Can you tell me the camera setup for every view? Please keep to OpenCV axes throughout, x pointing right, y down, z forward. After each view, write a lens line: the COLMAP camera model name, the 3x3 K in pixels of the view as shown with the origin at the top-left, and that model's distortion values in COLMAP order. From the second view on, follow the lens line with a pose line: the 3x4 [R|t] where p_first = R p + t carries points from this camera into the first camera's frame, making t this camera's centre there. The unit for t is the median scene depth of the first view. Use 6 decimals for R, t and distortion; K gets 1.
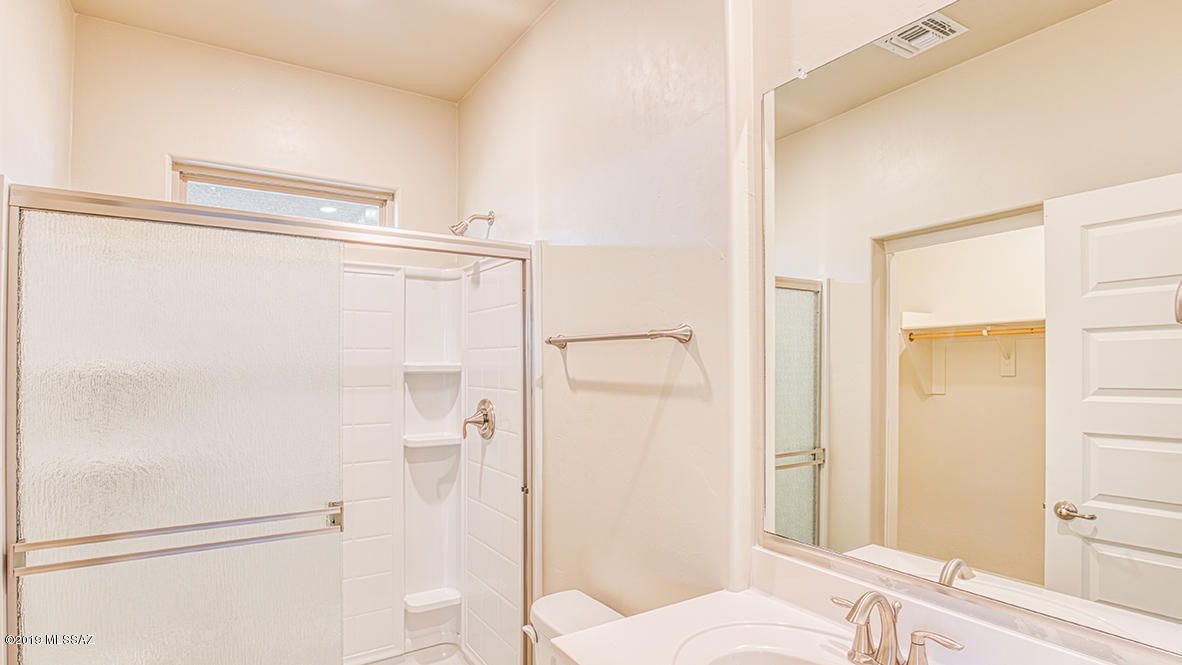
lens RADIAL K [[584.1, 0, 581.6], [0, 584.1, 352.1], [0, 0, 1]] dist [-0.035288, 0.004351]
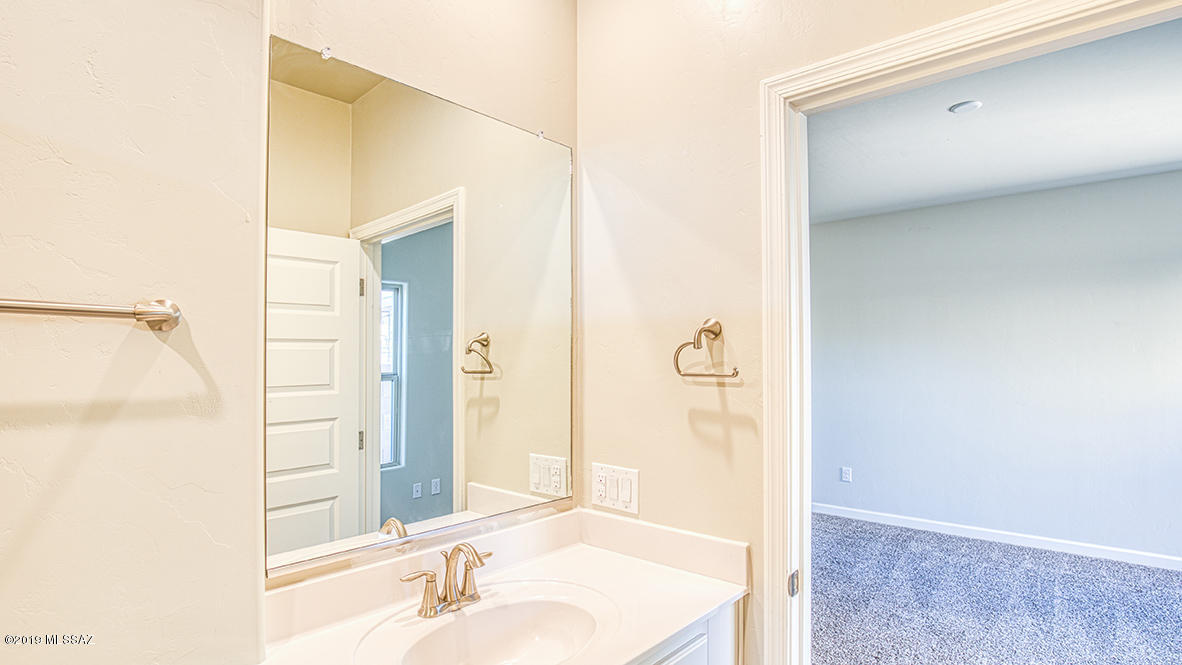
lens RADIAL K [[584.1, 0, 581.6], [0, 584.1, 352.1], [0, 0, 1]] dist [-0.035288, 0.004351]
pose [[-0.261248, 0.019904, 0.965067, -0.551335], [-0.013453, 0.999615, -0.024259, 0.016875], [-0.965178, -0.019320, -0.260880, 0.748179]]
